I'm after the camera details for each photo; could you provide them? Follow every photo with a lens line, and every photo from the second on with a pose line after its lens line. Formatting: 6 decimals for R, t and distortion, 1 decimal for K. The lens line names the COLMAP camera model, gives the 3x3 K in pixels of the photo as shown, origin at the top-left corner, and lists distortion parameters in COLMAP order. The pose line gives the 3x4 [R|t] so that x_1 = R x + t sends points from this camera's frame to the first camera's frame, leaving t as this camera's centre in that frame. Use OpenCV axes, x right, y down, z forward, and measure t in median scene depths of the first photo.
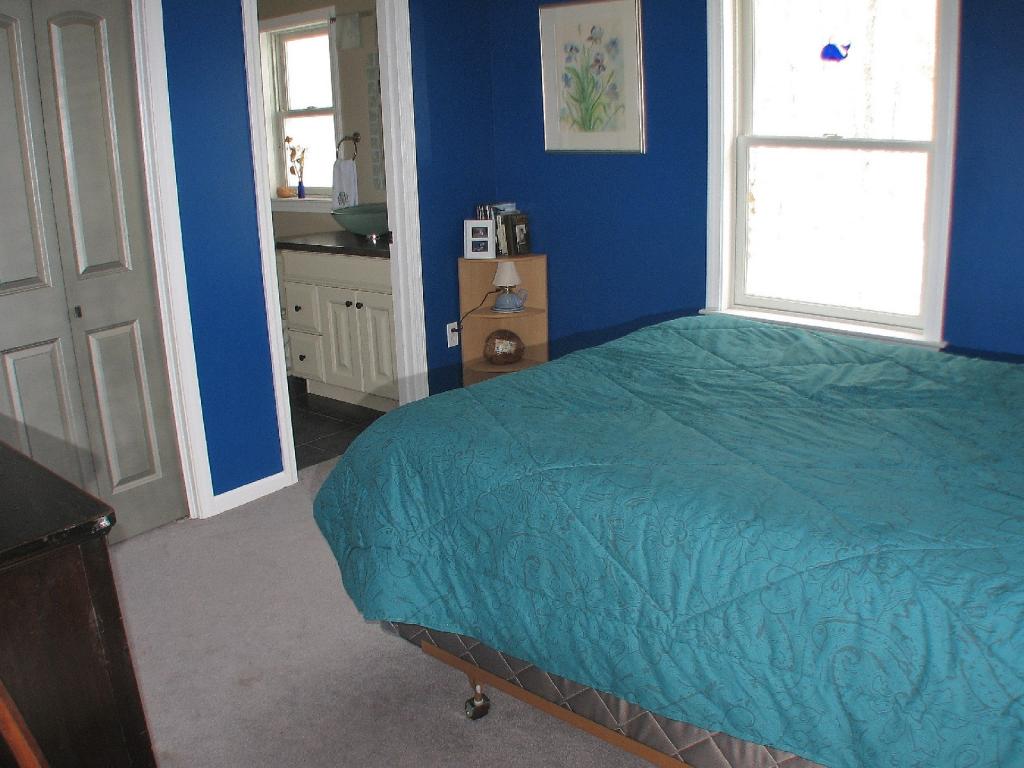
lens RADIAL K [[930.4, 0, 512.0], [0, 930.4, 384.0], [0, 0, 1]] dist [-0.218377, 0.000983]
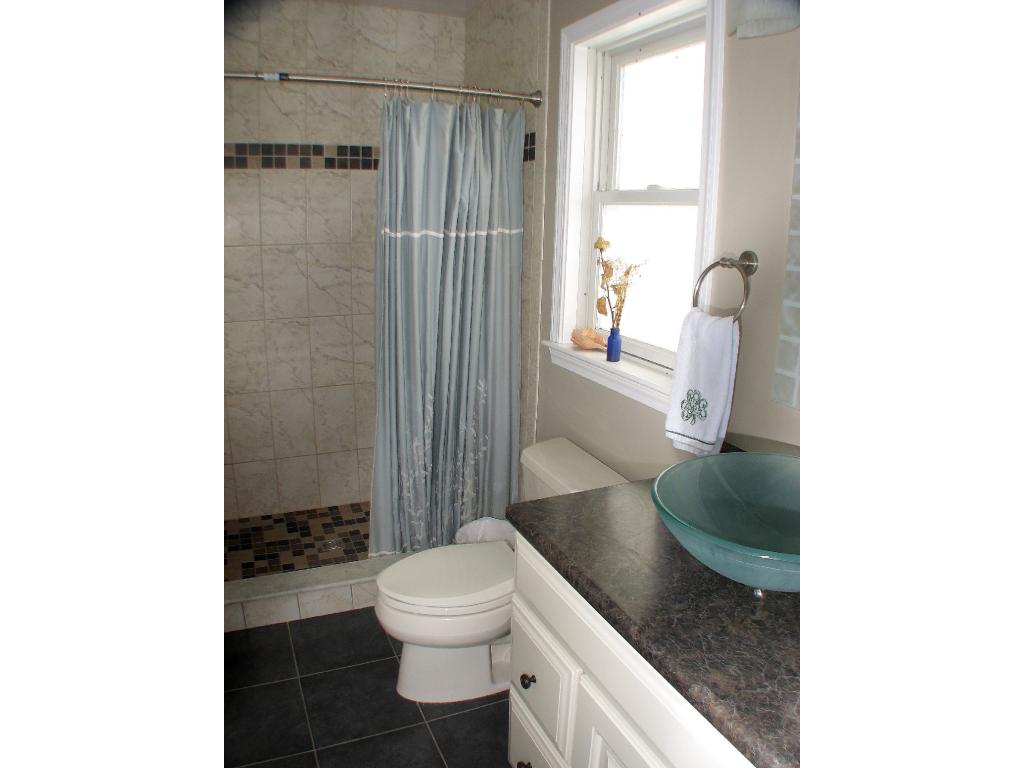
lens RADIAL K [[930.4, 0, 512.0], [0, 930.4, 384.0], [0, 0, 1]] dist [-0.218377, 0.000983]
pose [[0.927769, 0.136238, -0.347396, -0.102061], [-0.173001, 0.981911, -0.076947, -0.143489], [0.330629, 0.131488, 0.934556, 0.503247]]
